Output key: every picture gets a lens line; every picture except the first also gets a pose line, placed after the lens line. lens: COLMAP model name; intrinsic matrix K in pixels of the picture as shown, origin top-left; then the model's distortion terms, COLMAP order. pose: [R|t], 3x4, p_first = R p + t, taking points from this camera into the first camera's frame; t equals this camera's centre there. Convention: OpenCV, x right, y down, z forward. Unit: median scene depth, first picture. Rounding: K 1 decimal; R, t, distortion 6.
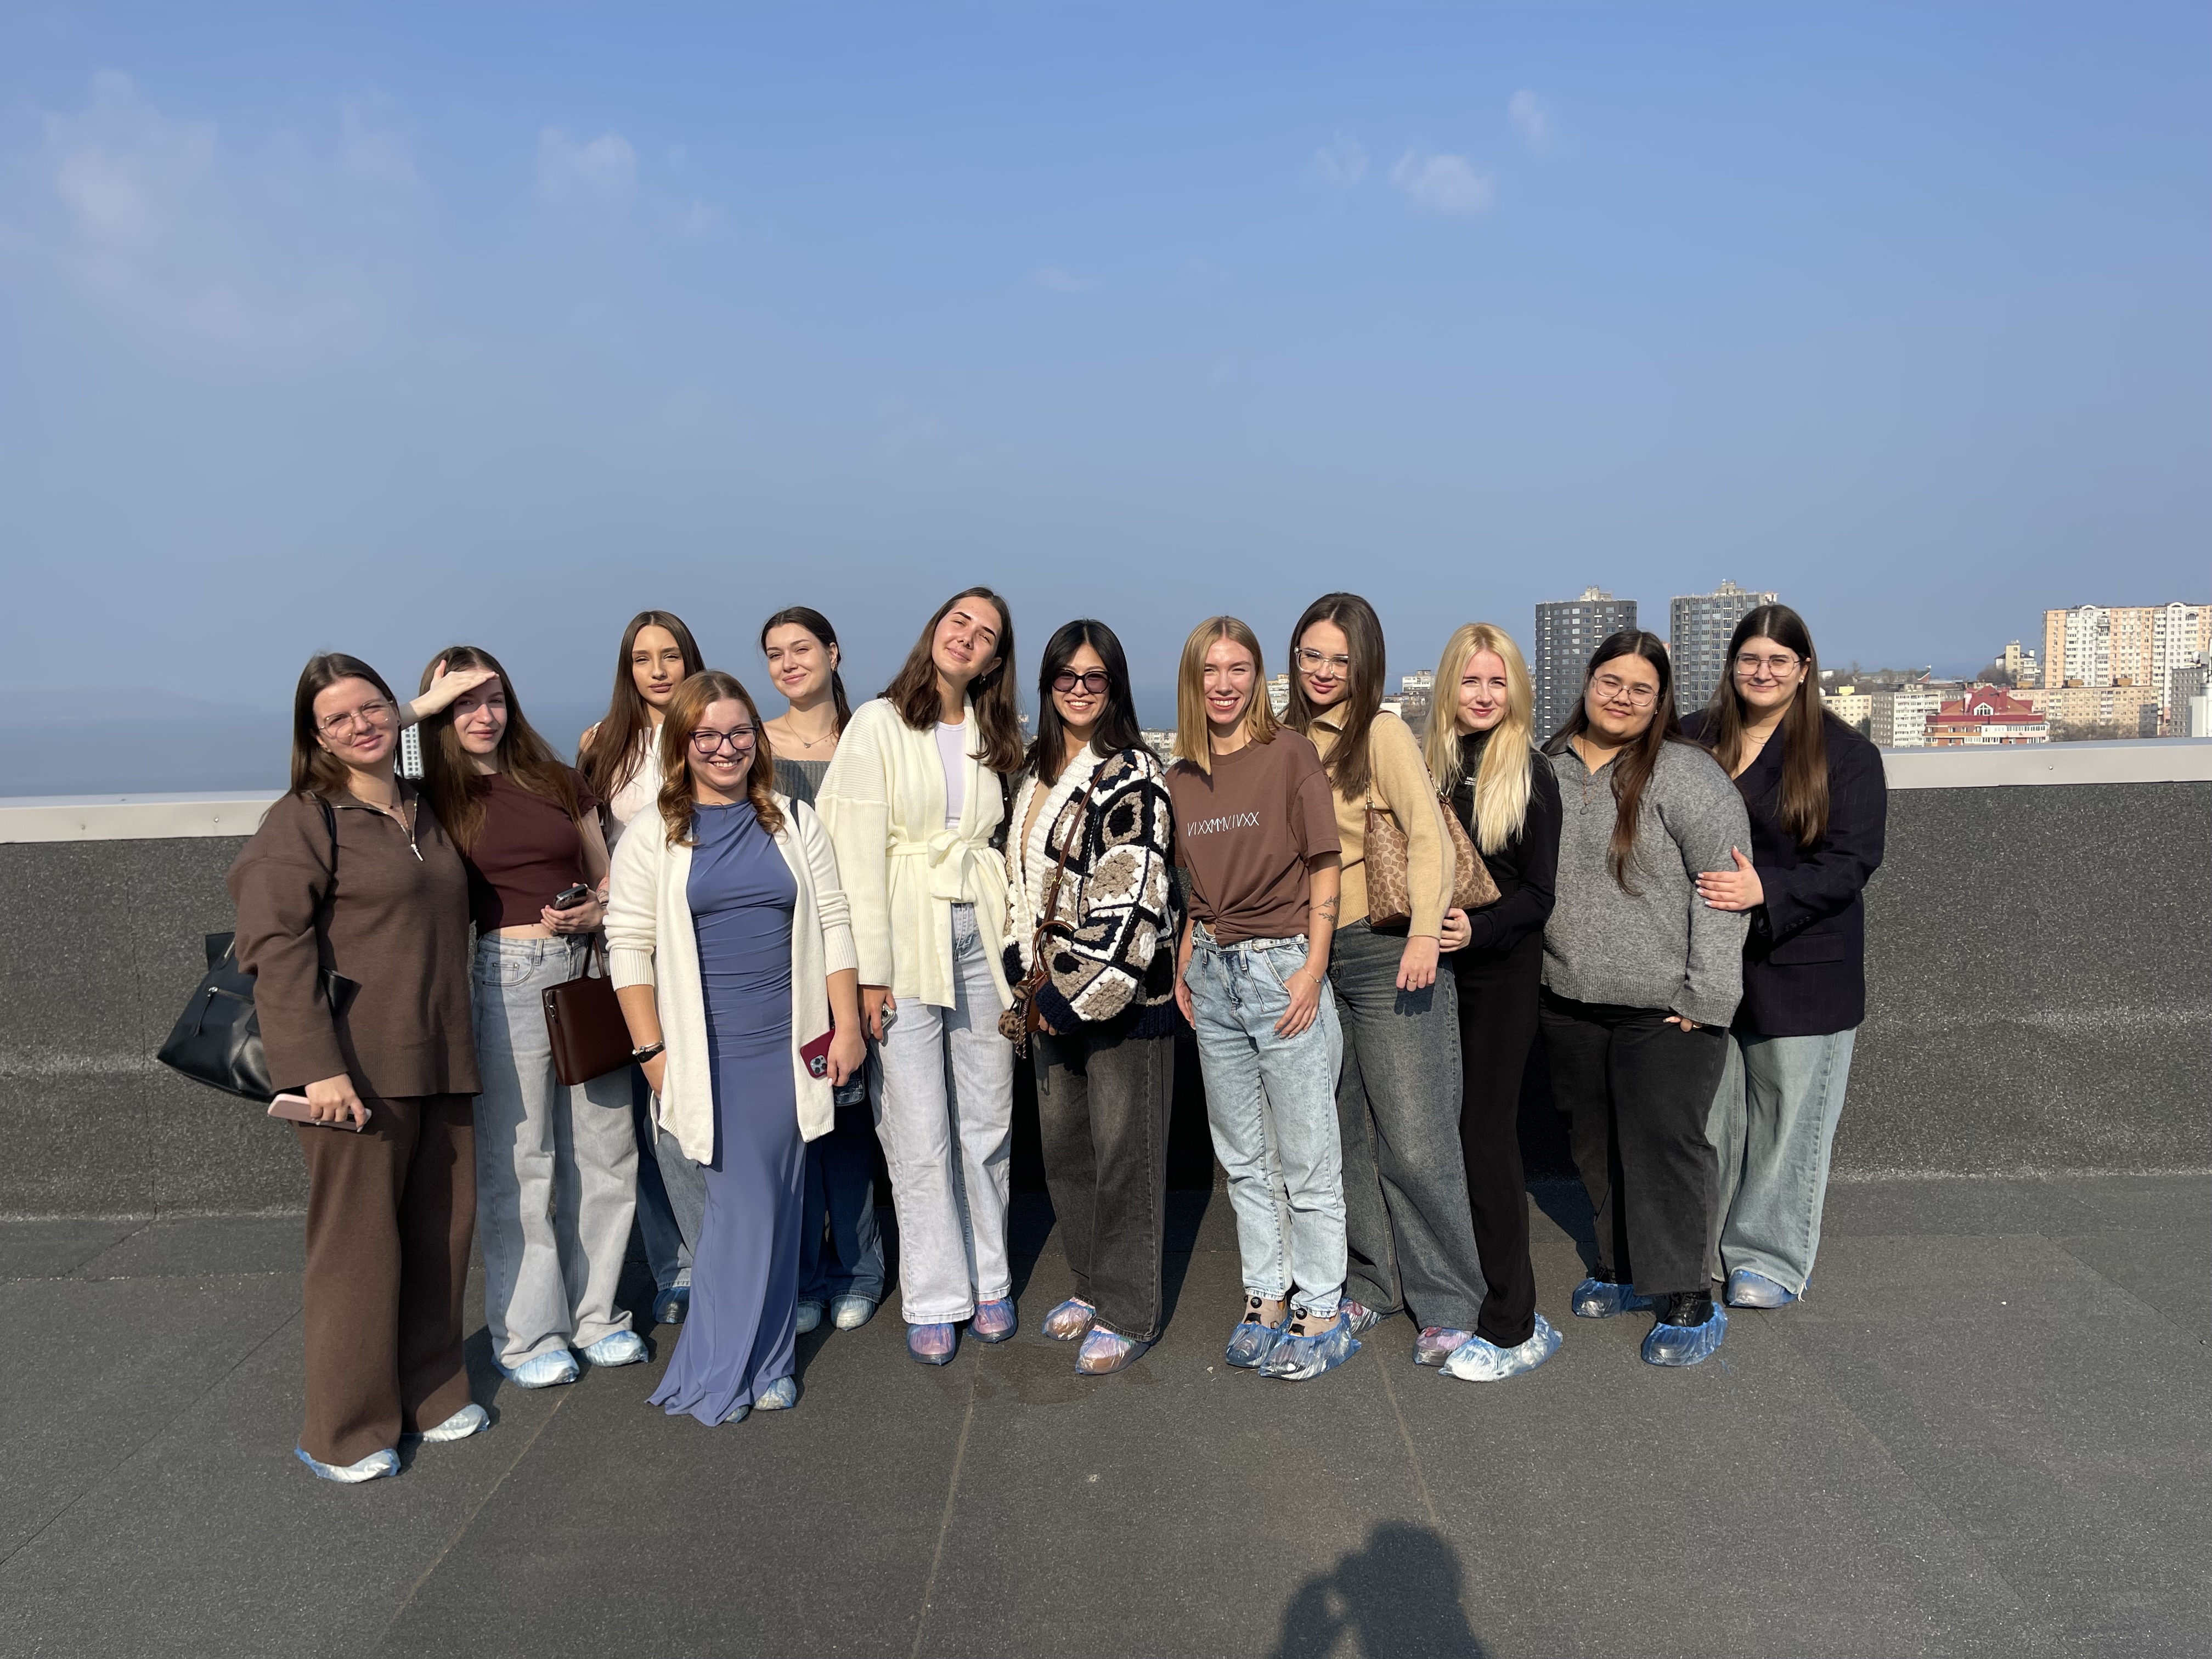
lens RADIAL K [[1595.0, 0, 1106.0], [0, 1595.0, 829.5], [0, 0, 1]] dist [0.081903, -0.103084]
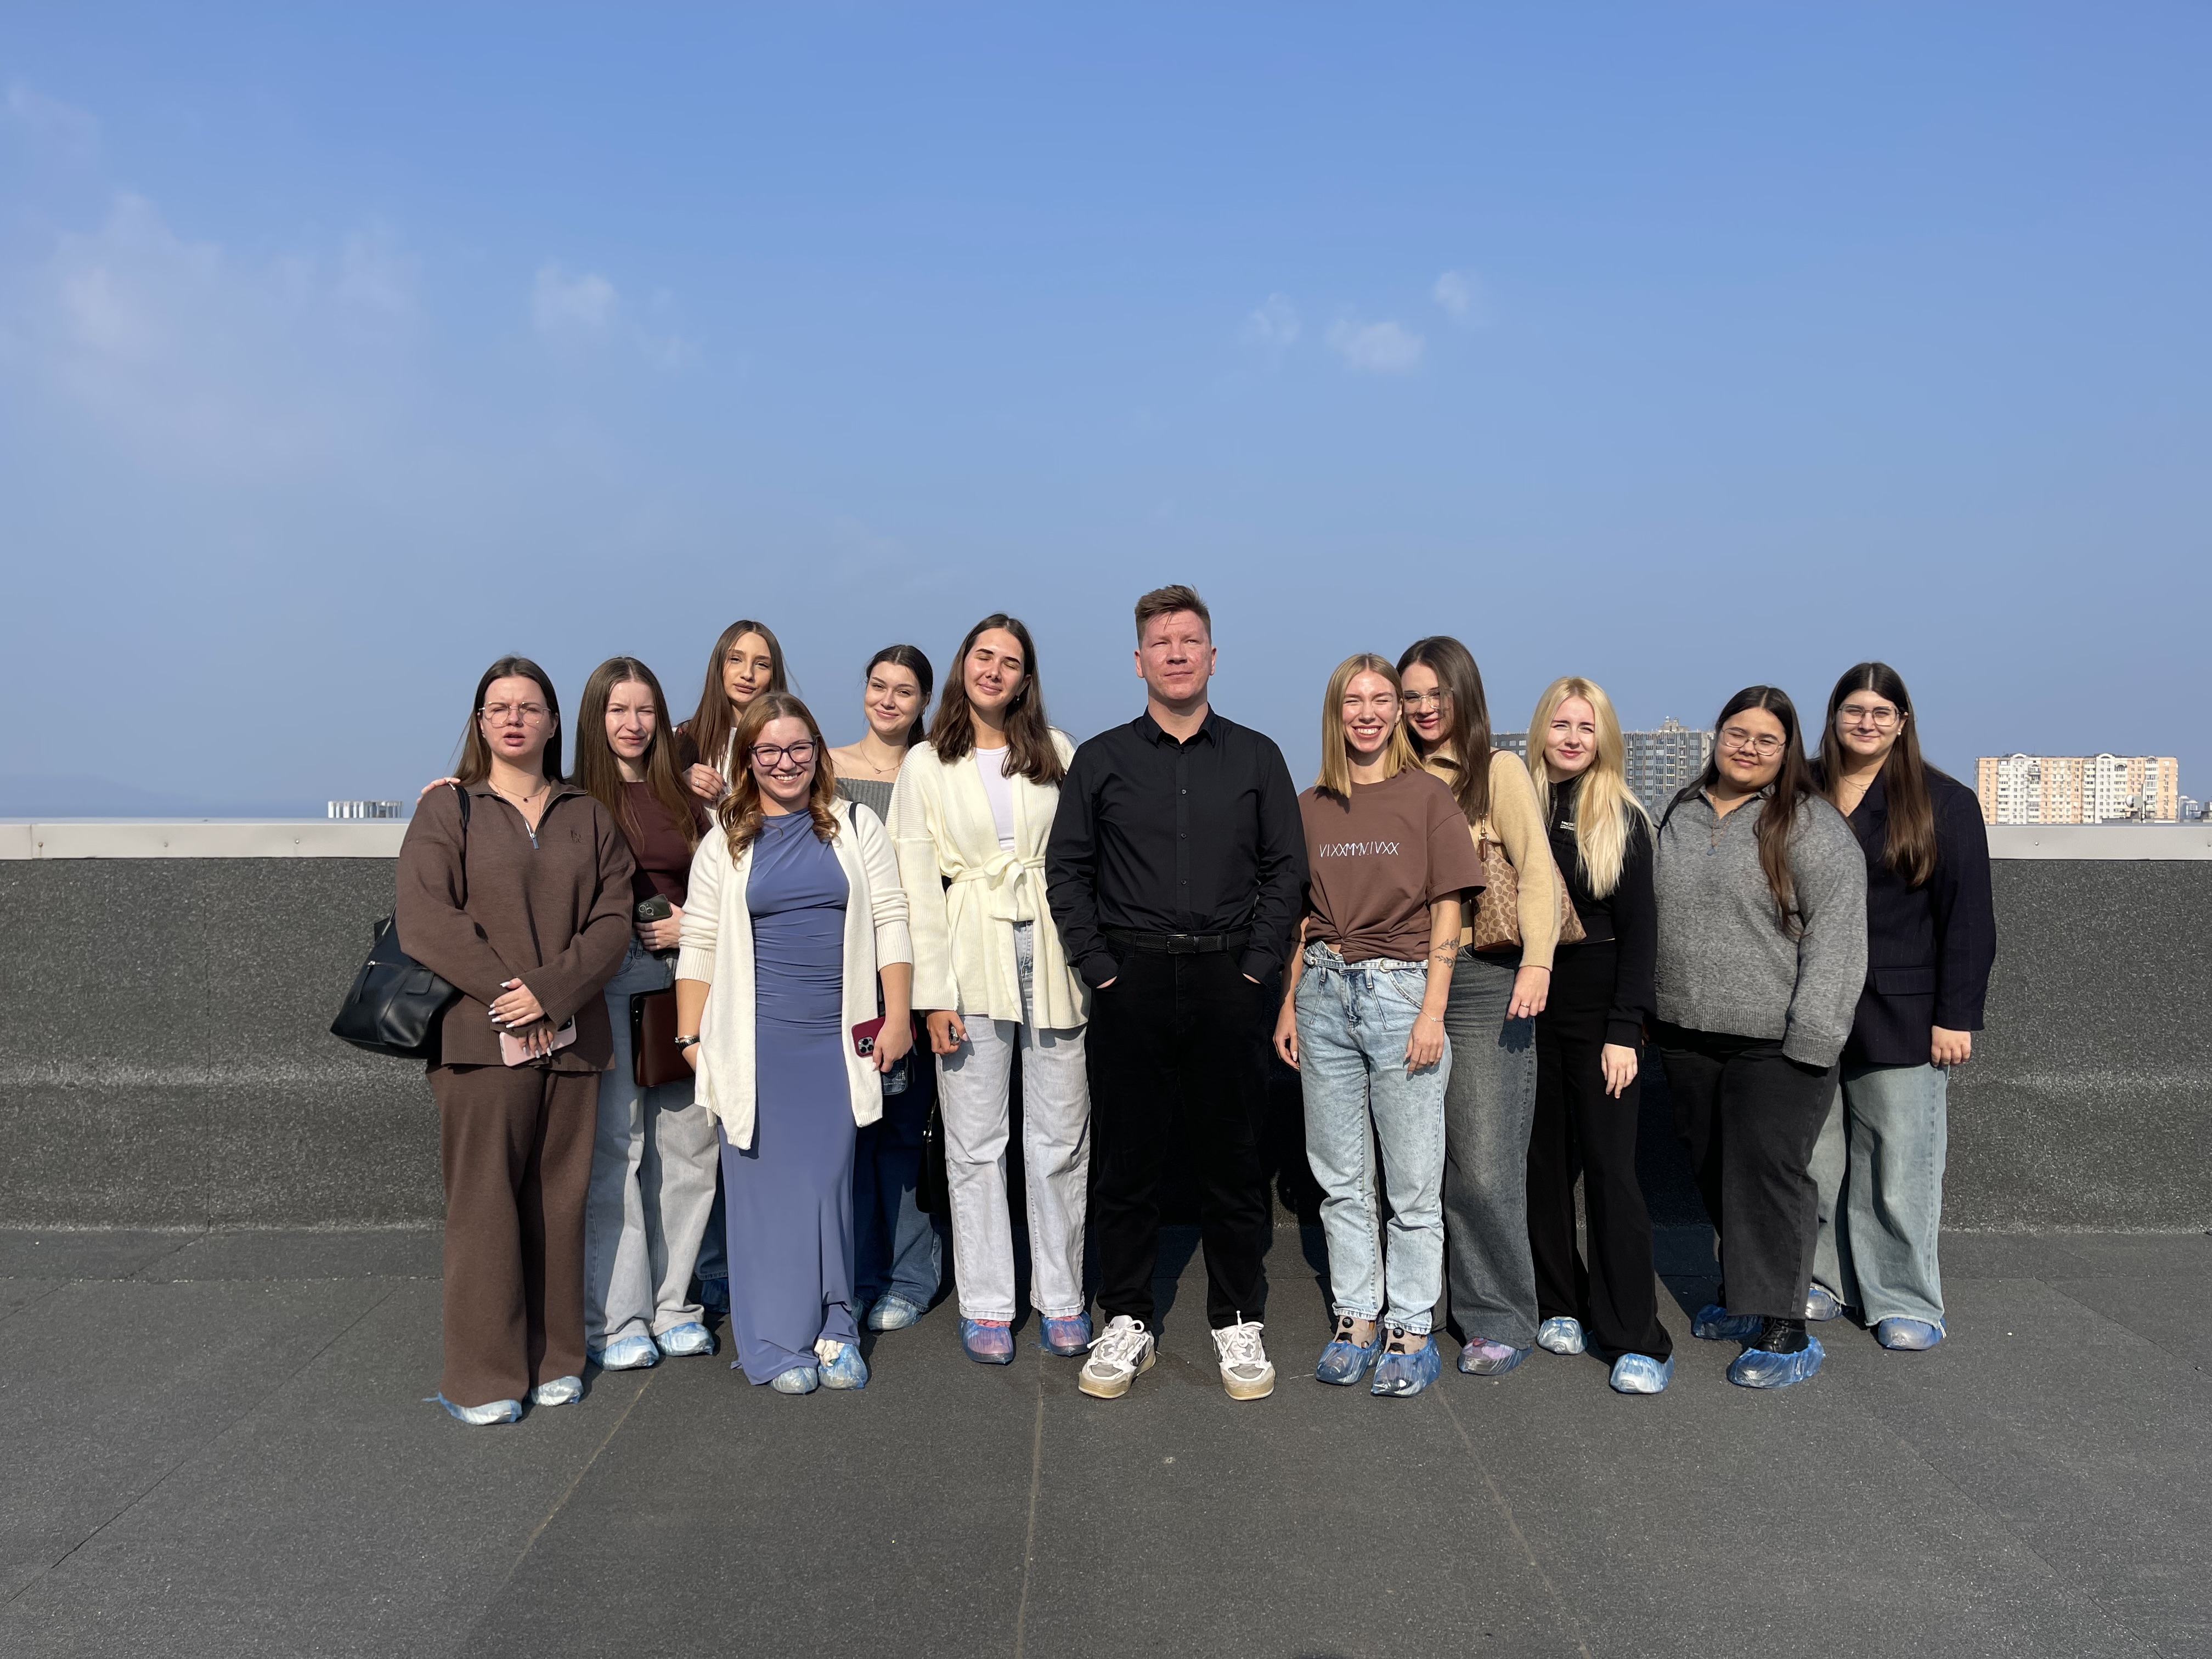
lens RADIAL K [[1584.1, 0, 1106.0], [0, 1584.1, 829.5], [0, 0, 1]] dist [0.084833, -0.105720]
pose [[0.999211, 0.030565, 0.025375, -0.075677], [-0.028726, 0.997139, -0.069915, 0.057739], [-0.027440, 0.069131, 0.997230, -0.057299]]
